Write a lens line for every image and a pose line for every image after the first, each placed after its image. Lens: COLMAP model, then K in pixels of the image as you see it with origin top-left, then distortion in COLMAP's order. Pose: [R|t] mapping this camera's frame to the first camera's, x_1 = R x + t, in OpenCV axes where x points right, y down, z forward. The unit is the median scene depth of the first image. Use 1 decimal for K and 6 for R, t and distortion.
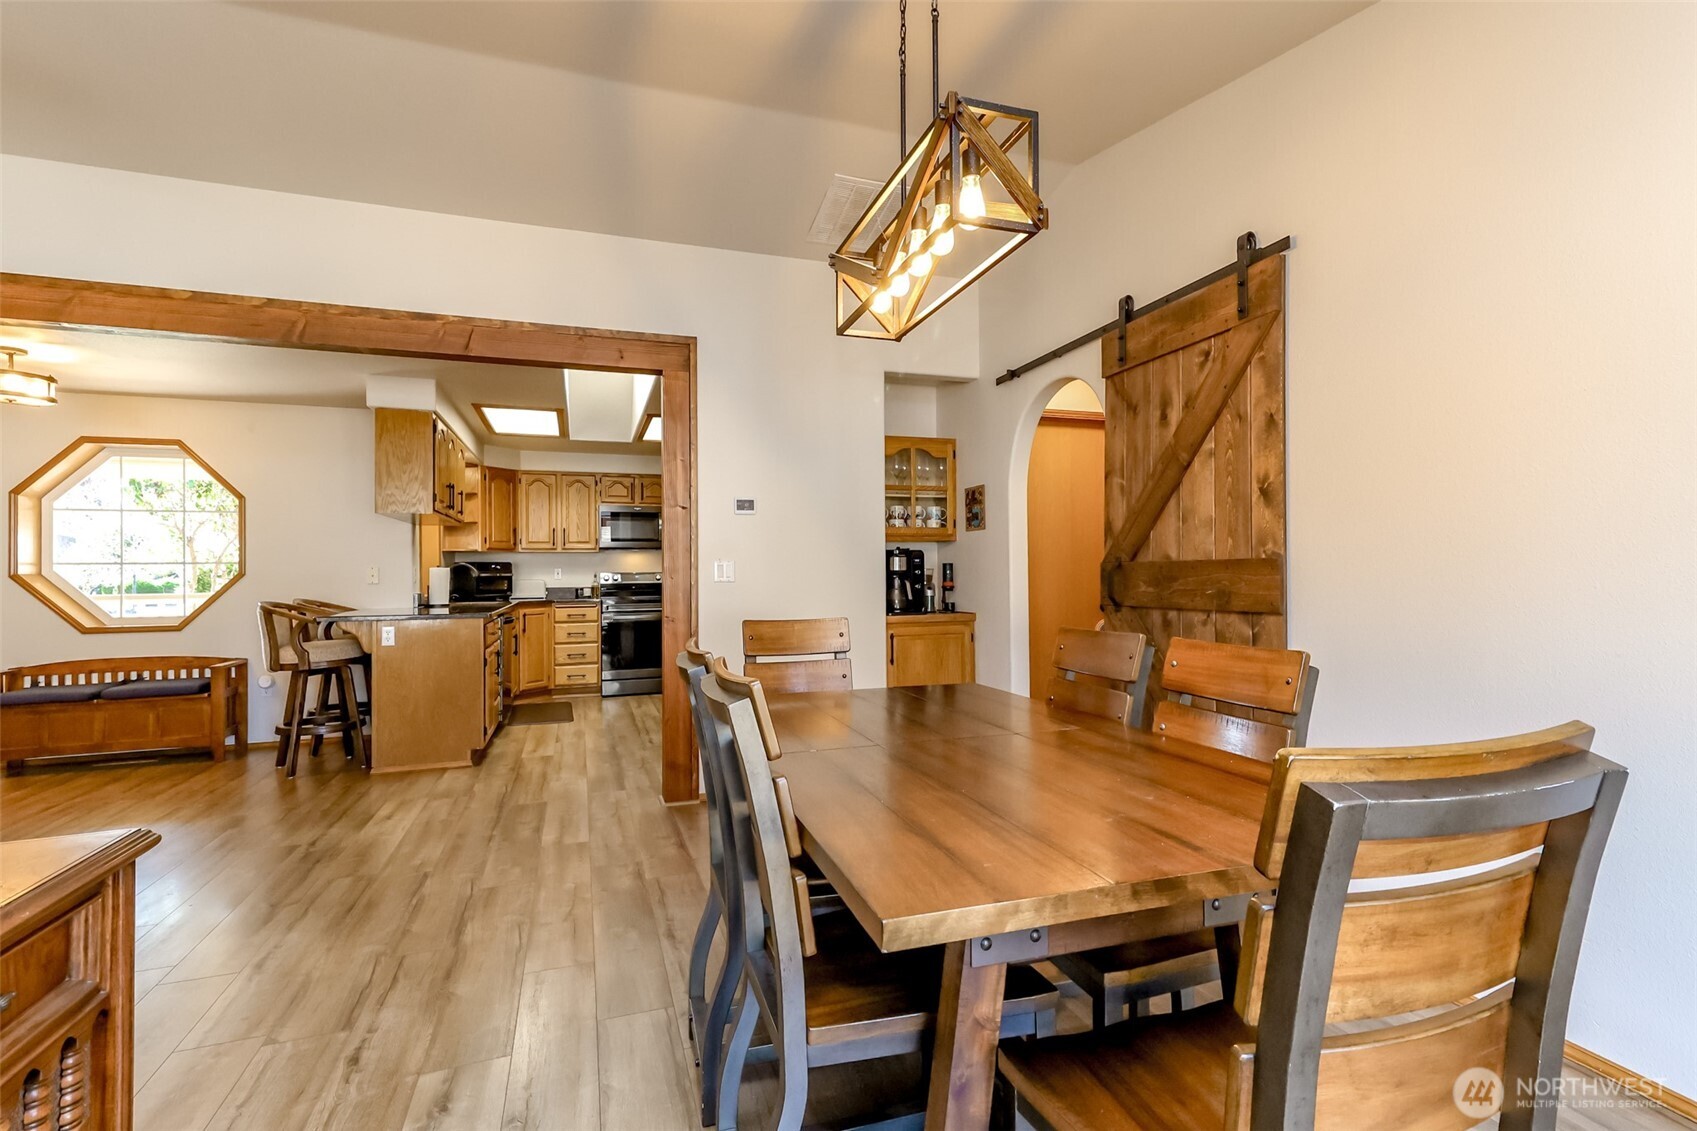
lens RADIAL K [[801.0, 0, 851.9], [0, 801.0, 568.4], [0, 0, 1]] dist [0.016814, 0.000362]
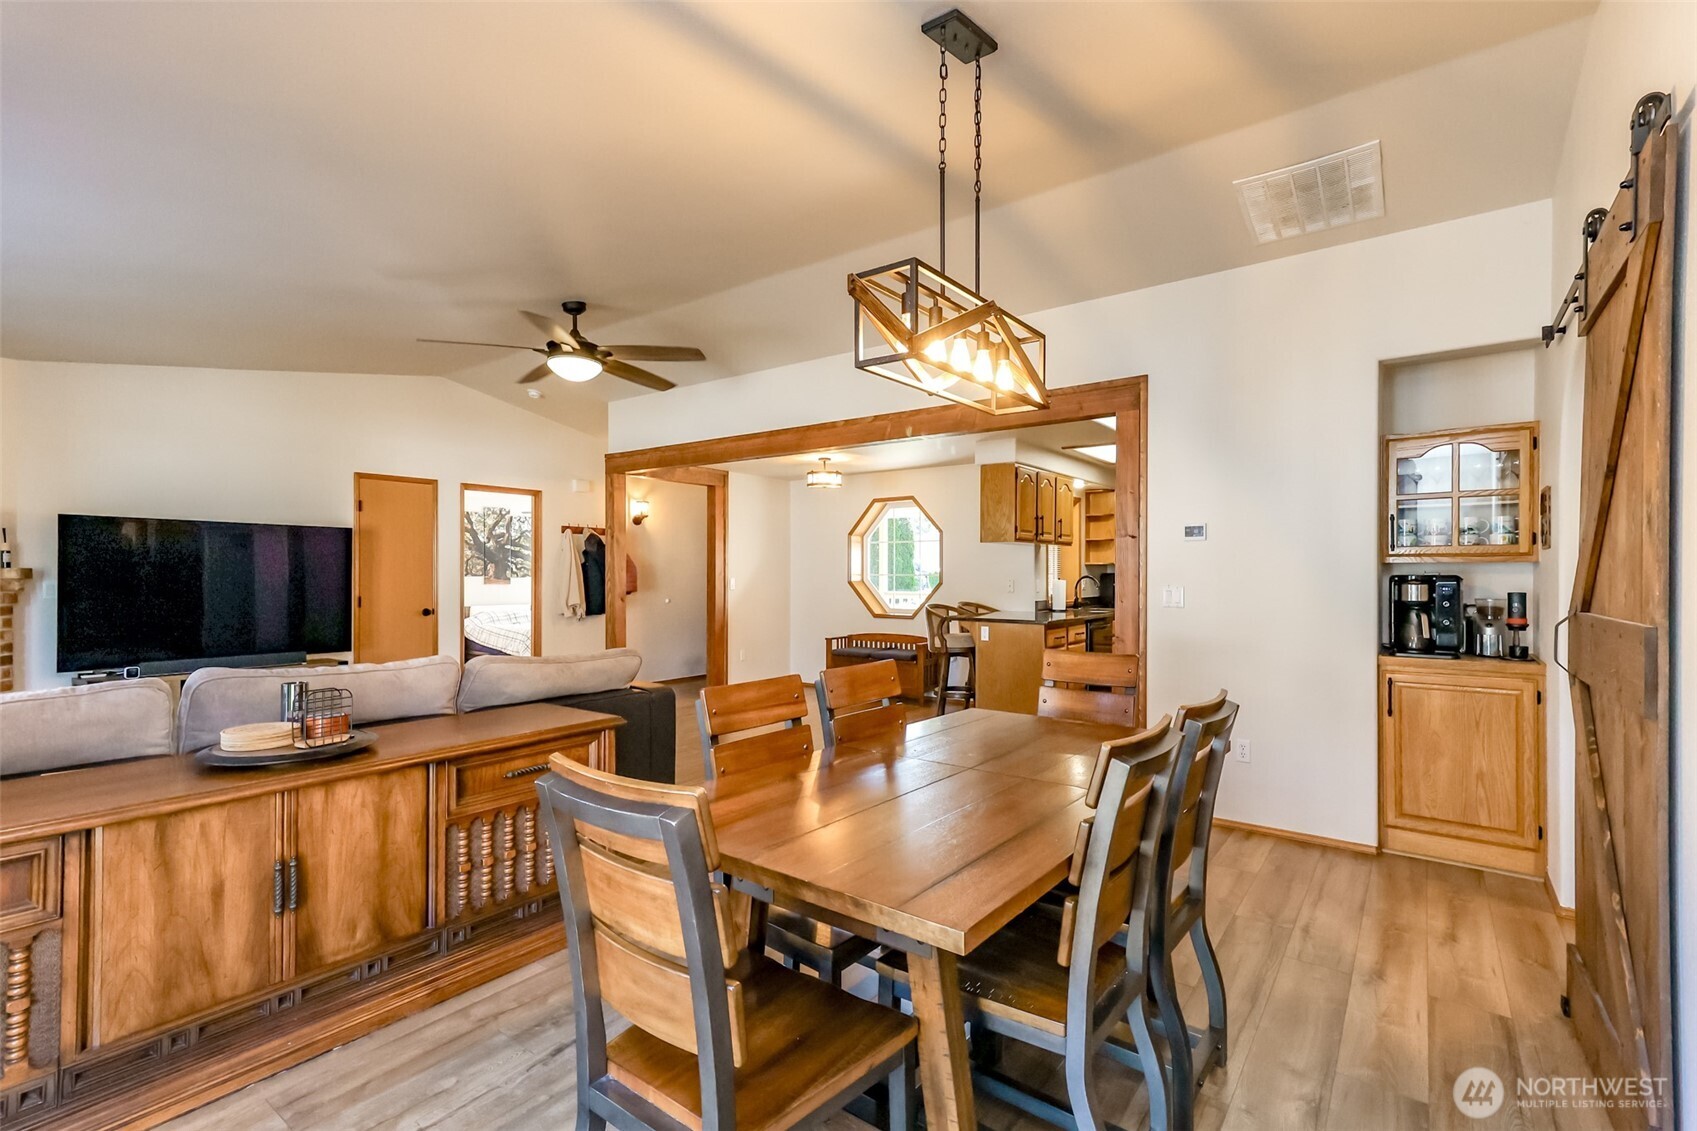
lens RADIAL K [[762.5, 0, 851.3], [0, 762.5, 567.8], [0, 0, 1]] dist [0.018972, 0.000215]
pose [[0.563127, 0.003892, -0.826361, 0.362620], [0.000785, 0.999986, 0.005246, -0.033744], [0.826370, -0.003603, 0.563116, 0.093472]]
